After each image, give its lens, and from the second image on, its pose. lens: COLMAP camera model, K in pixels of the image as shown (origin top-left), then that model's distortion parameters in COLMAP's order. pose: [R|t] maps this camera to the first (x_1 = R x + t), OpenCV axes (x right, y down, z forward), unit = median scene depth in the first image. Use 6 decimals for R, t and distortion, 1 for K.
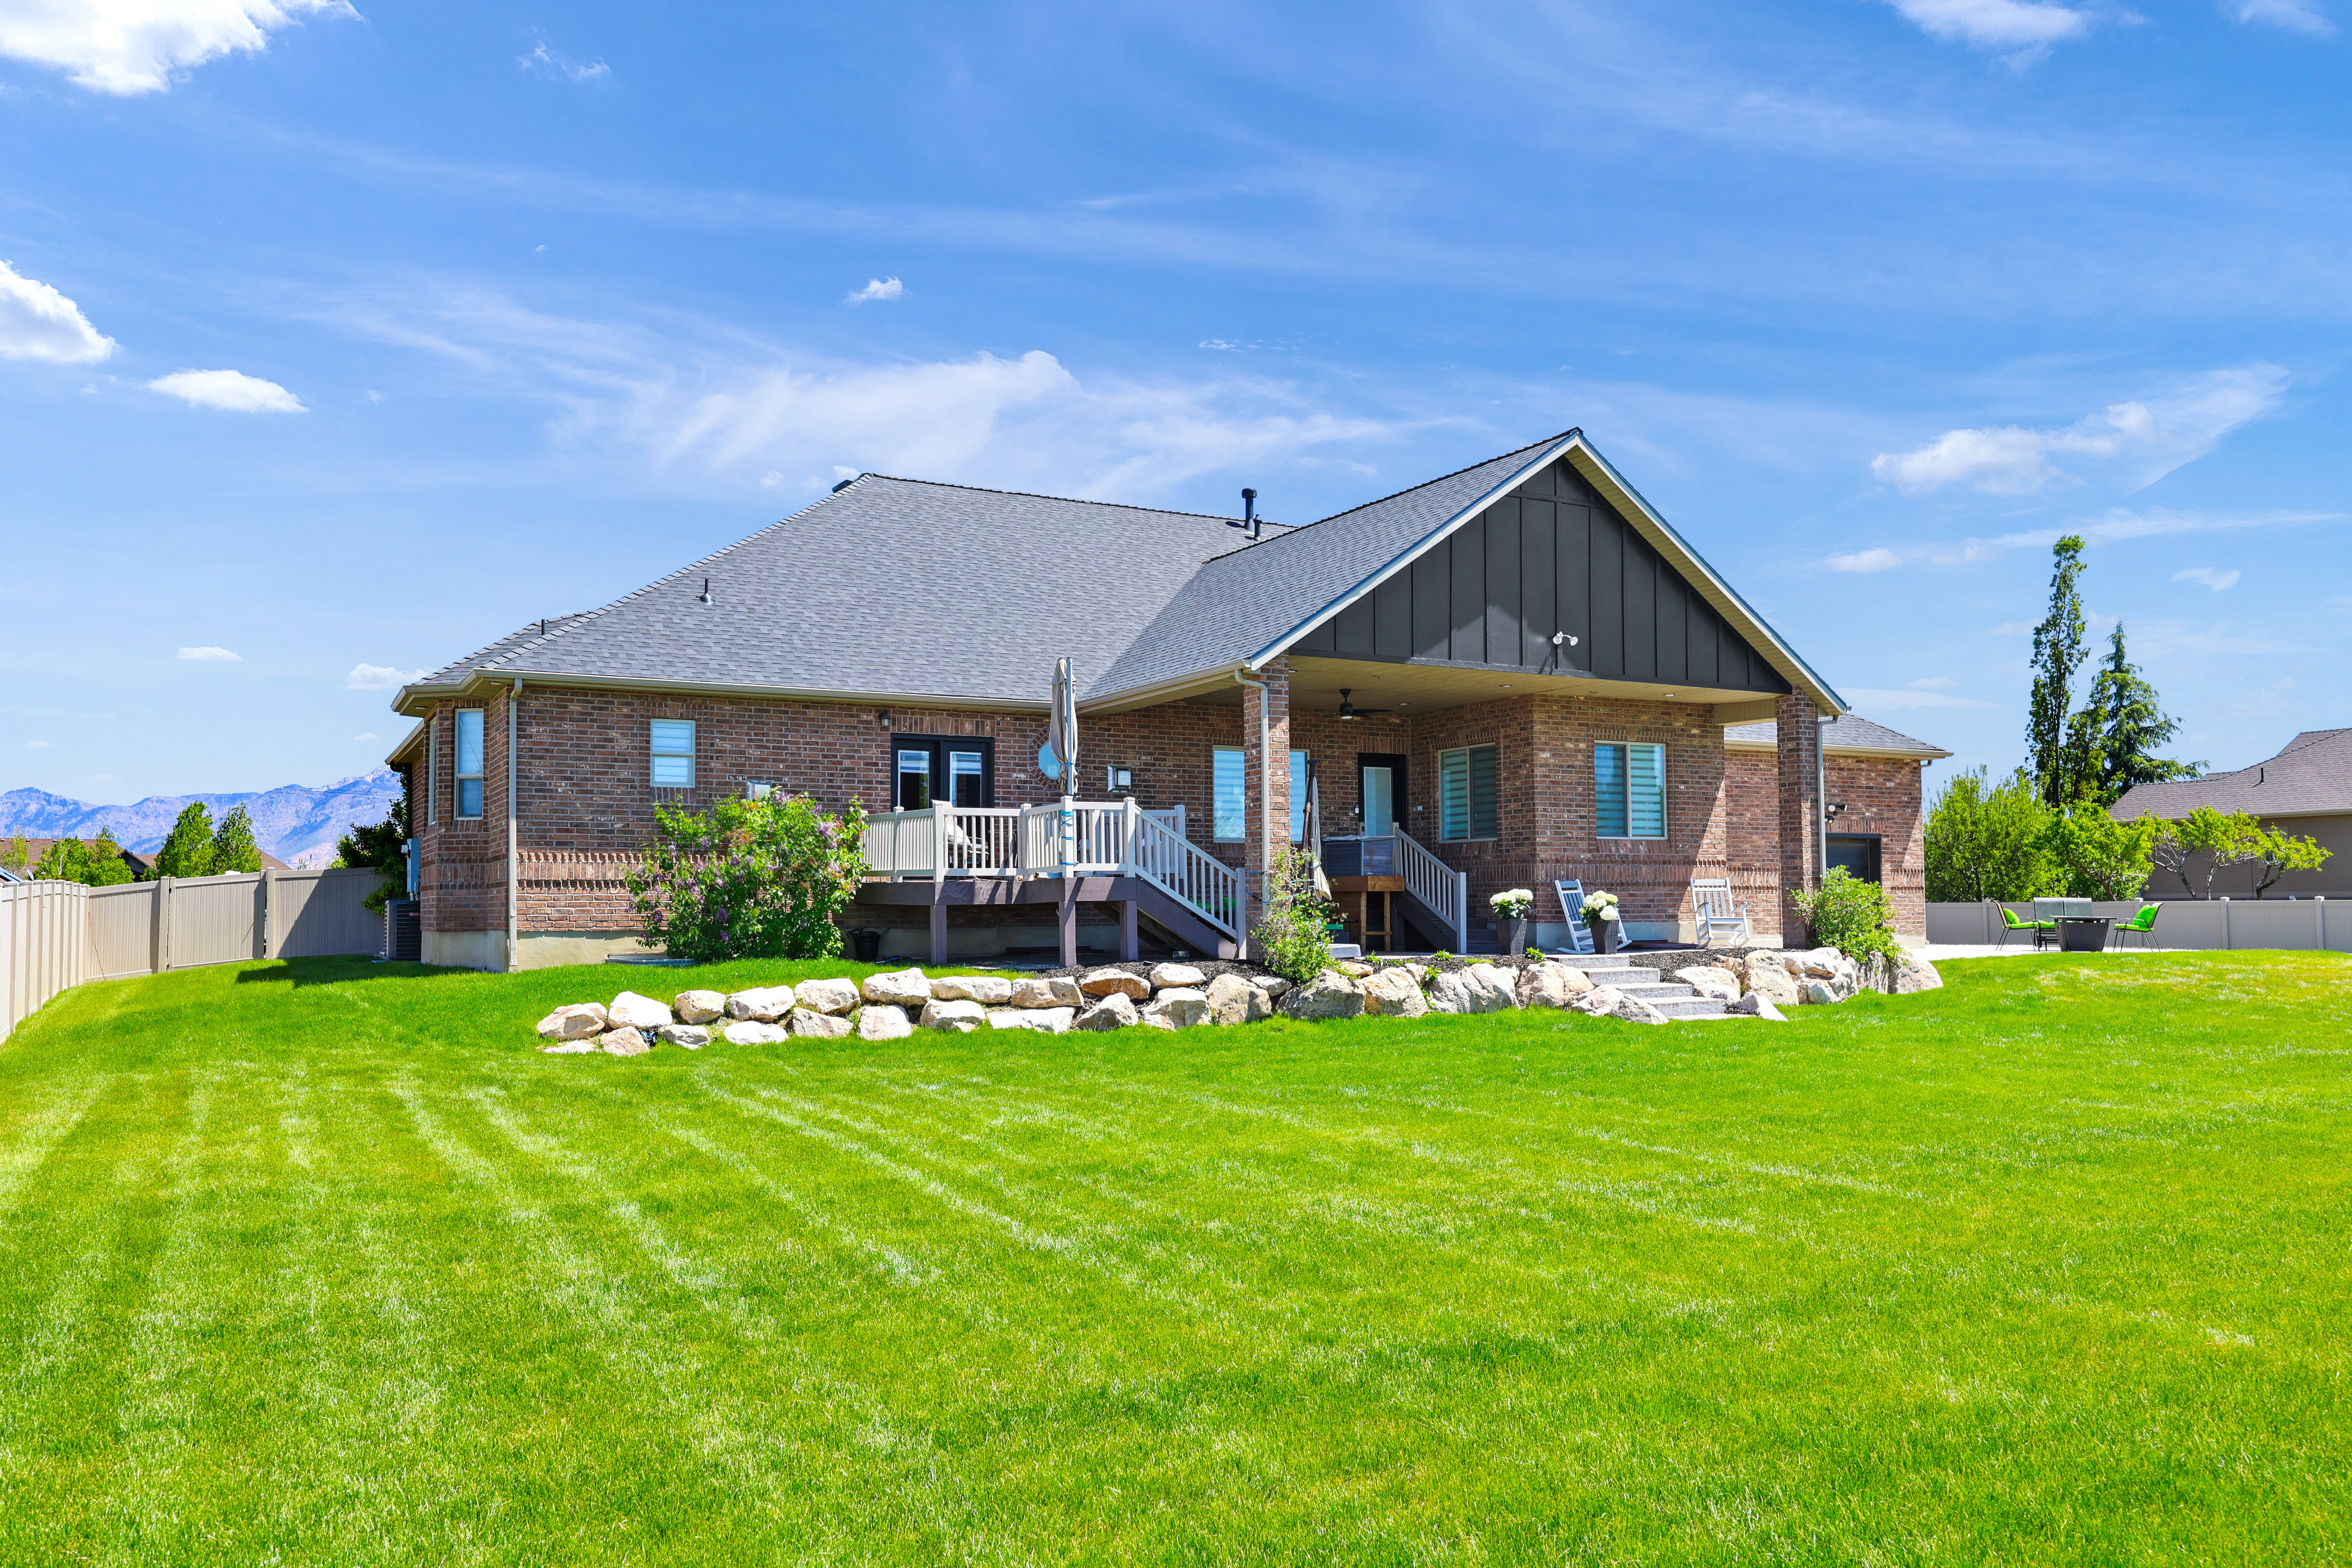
lens RADIAL K [[1766.8, 0, 1182.2], [0, 1766.8, 798.4], [0, 0, 1]] dist [-0.002752, -0.000379]
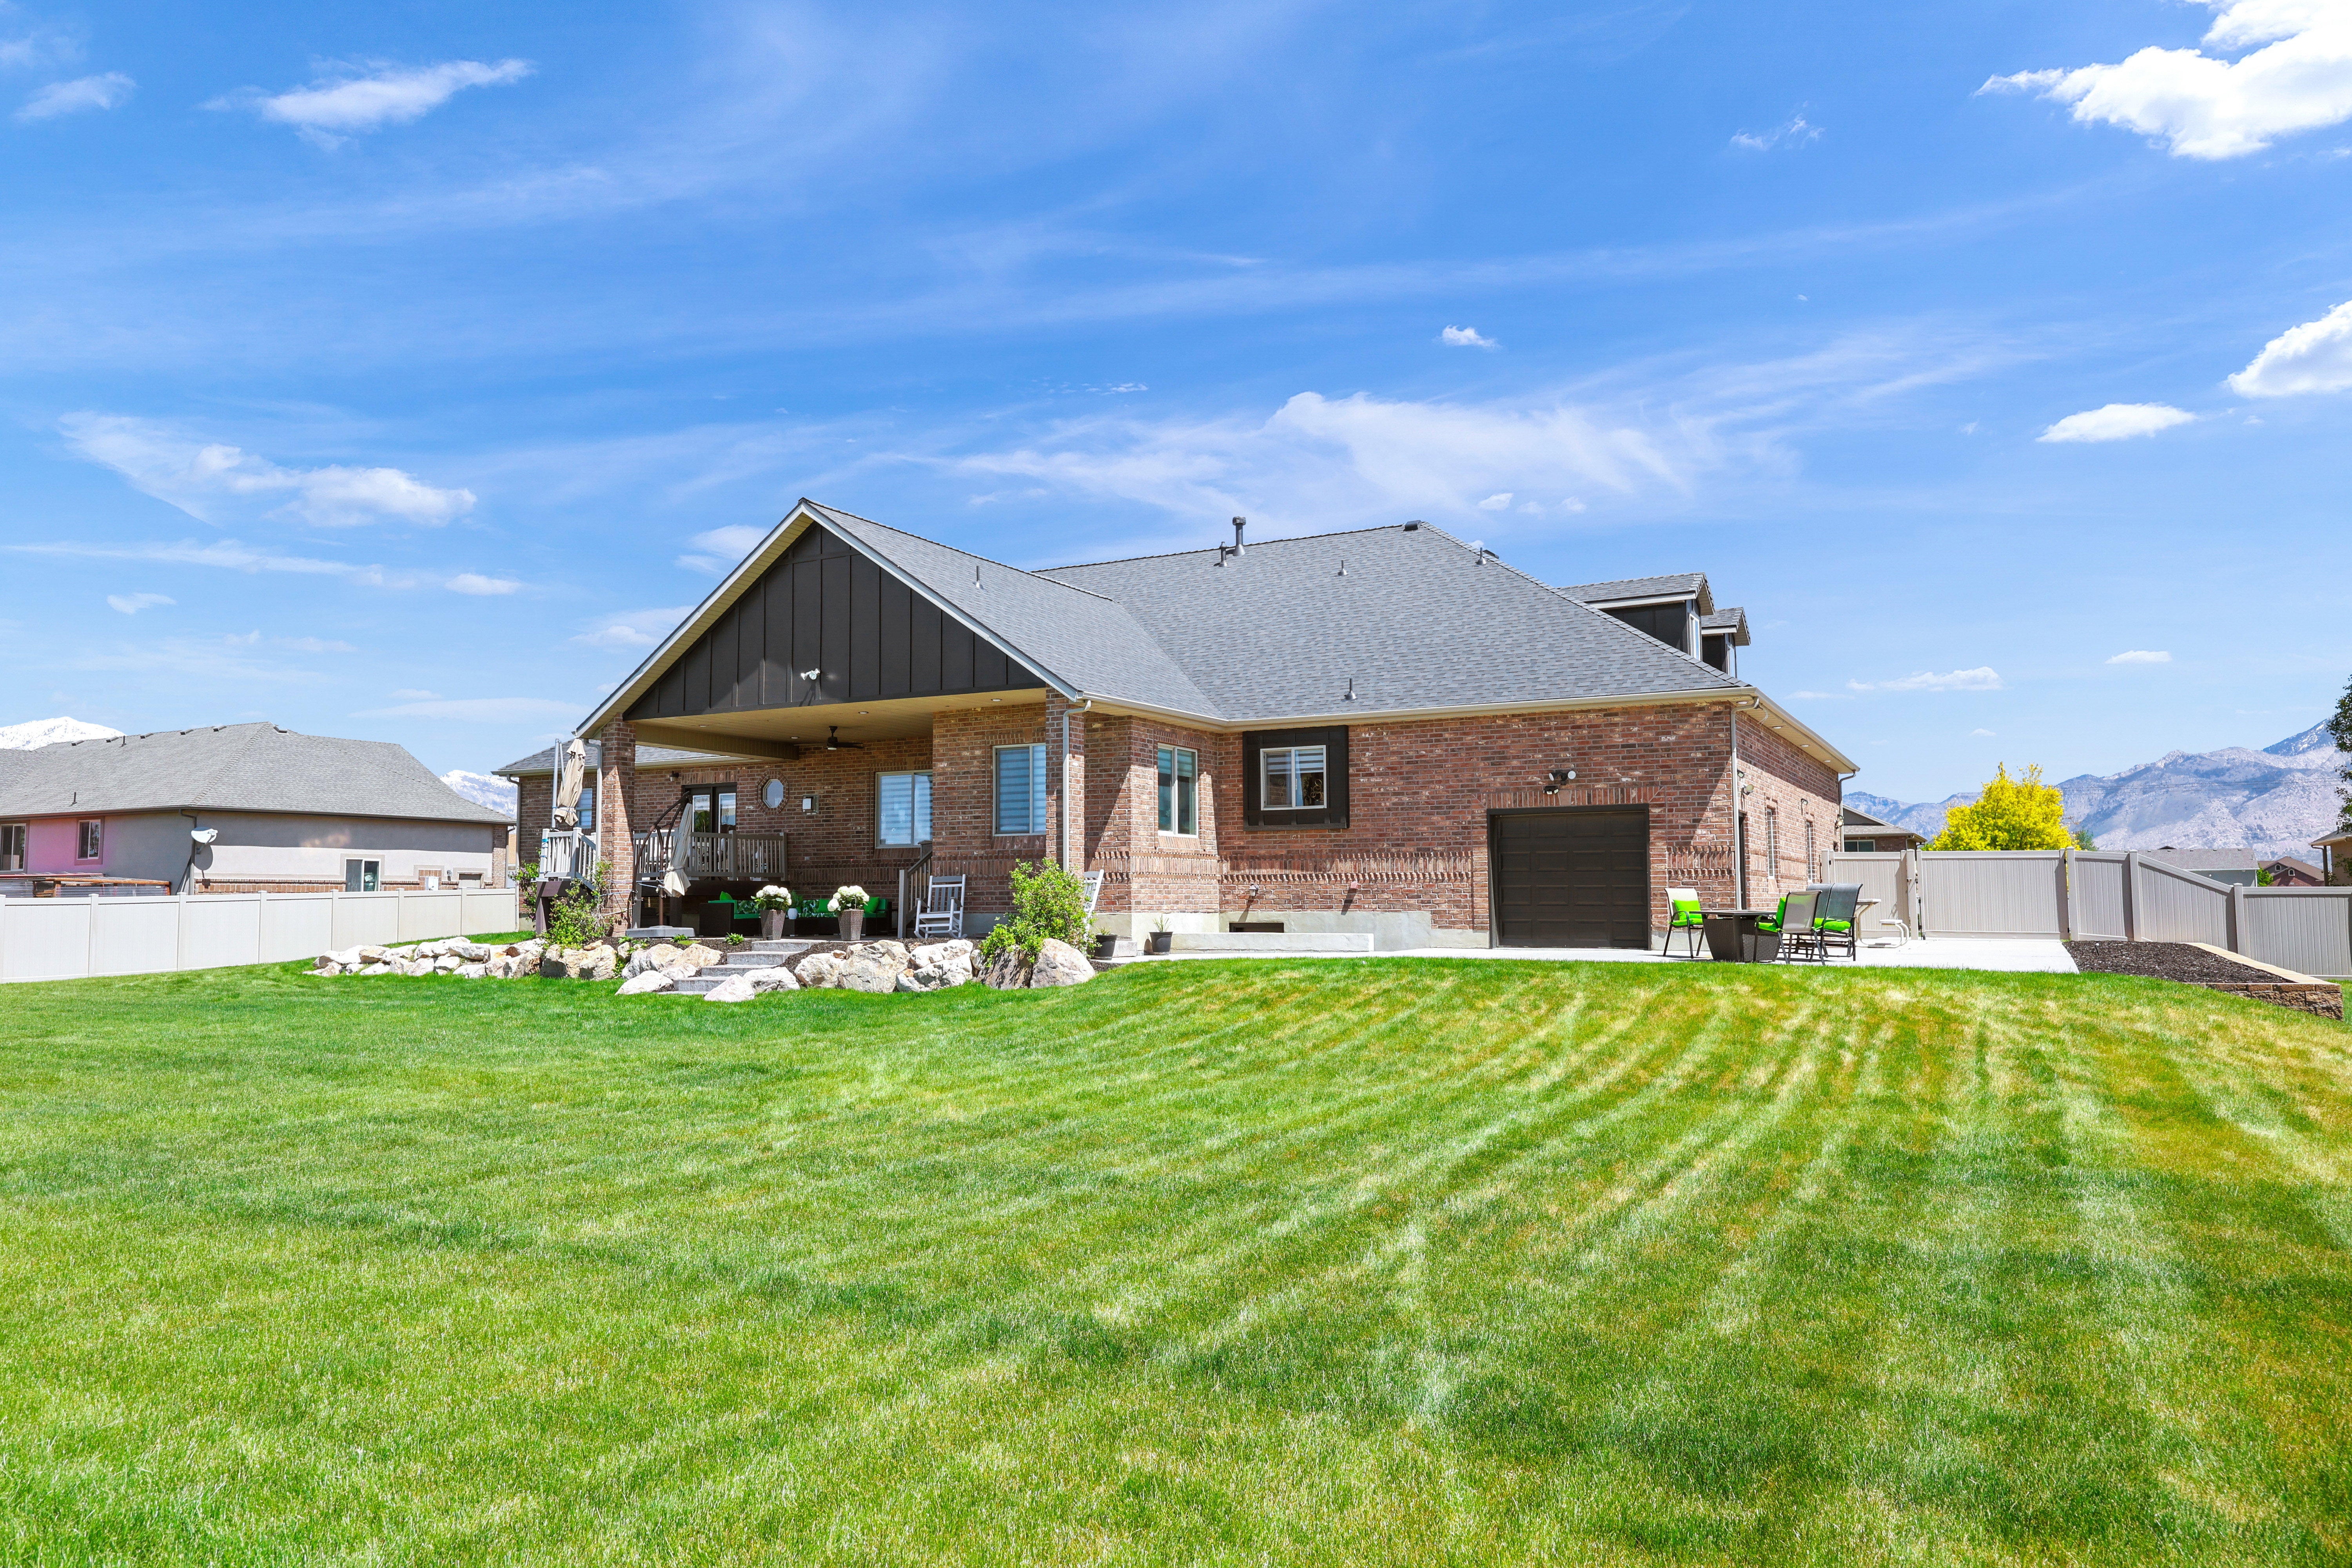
lens RADIAL K [[1585.1, 0, 1165.3], [0, 1585.1, 763.5], [0, 0, 1]] dist [0.007647, 0.003199]
pose [[0.536757, -0.070887, -0.840754, 1.096128], [0.056286, 0.997253, -0.048147, 0.030480], [0.841857, -0.021480, 0.539272, 0.550927]]
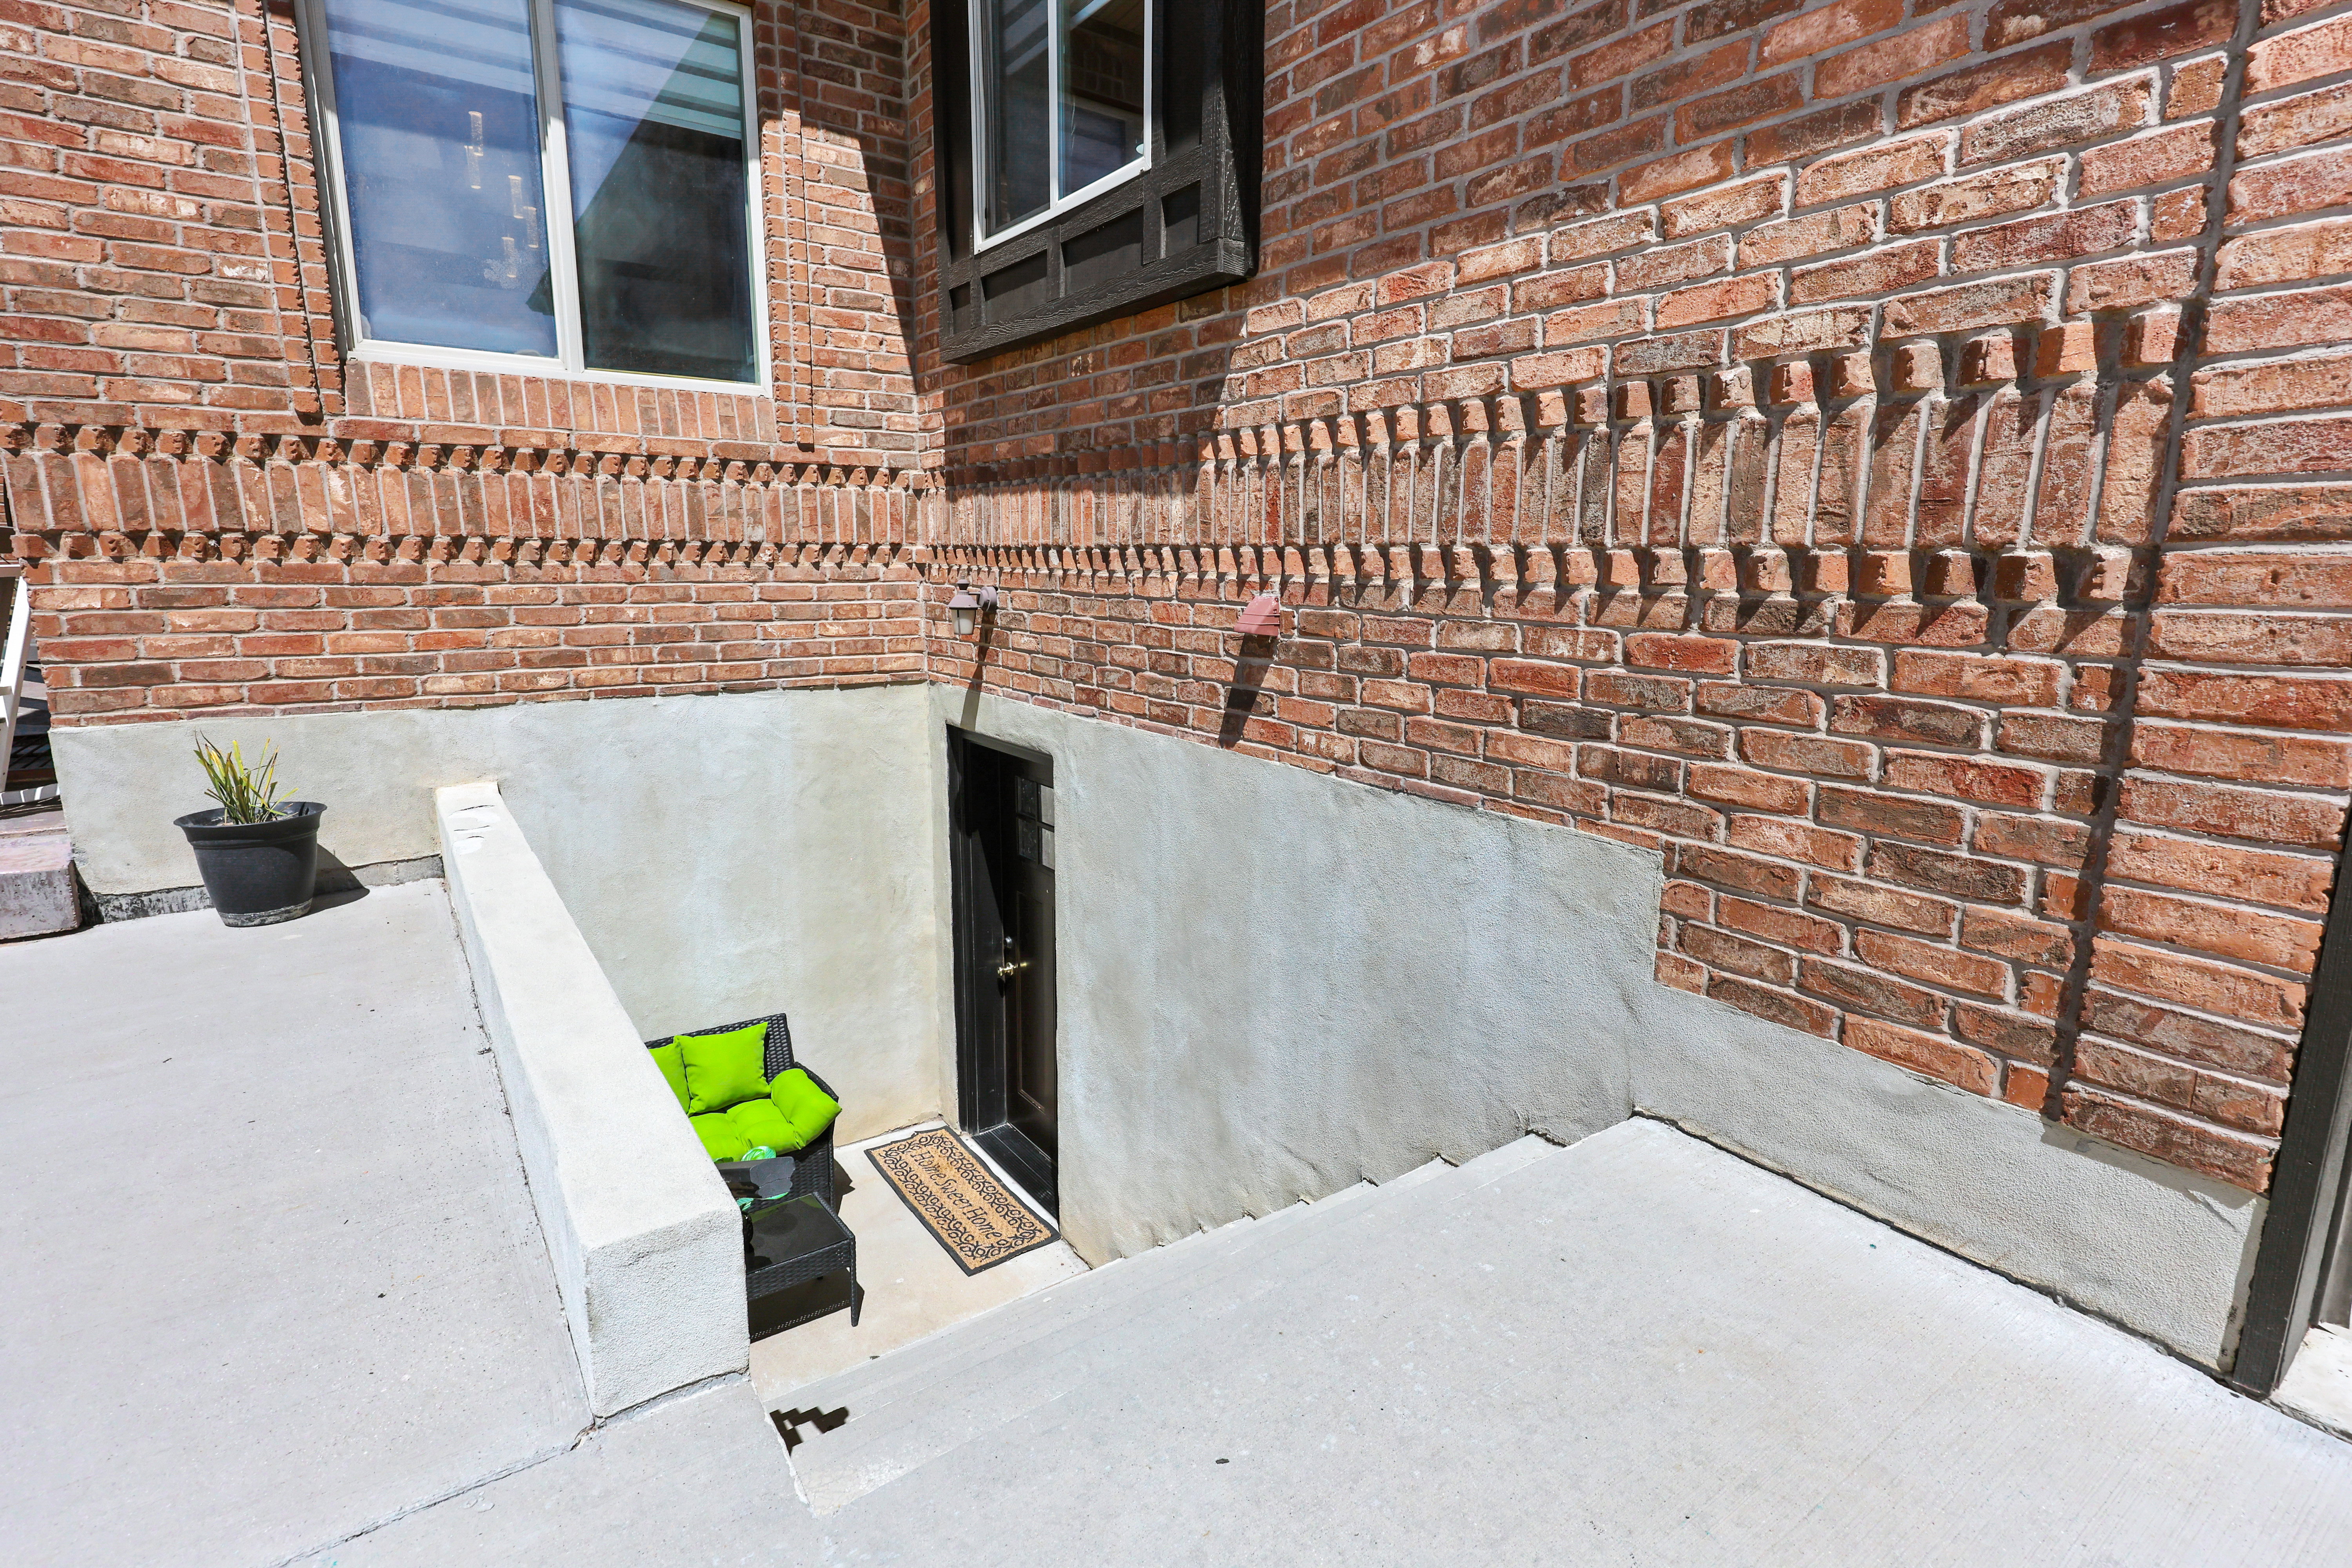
lens RADIAL K [[1116.1, 0, 1163.5], [0, 1116.1, 776.1], [0, 0, 1]] dist [-0.001569, 0.000277]
pose [[0.097412, 0.197846, -0.975381, 0.461906], [0.052273, 0.977672, 0.203532, 0.056476], [0.993870, -0.070812, 0.084895, 1.143893]]
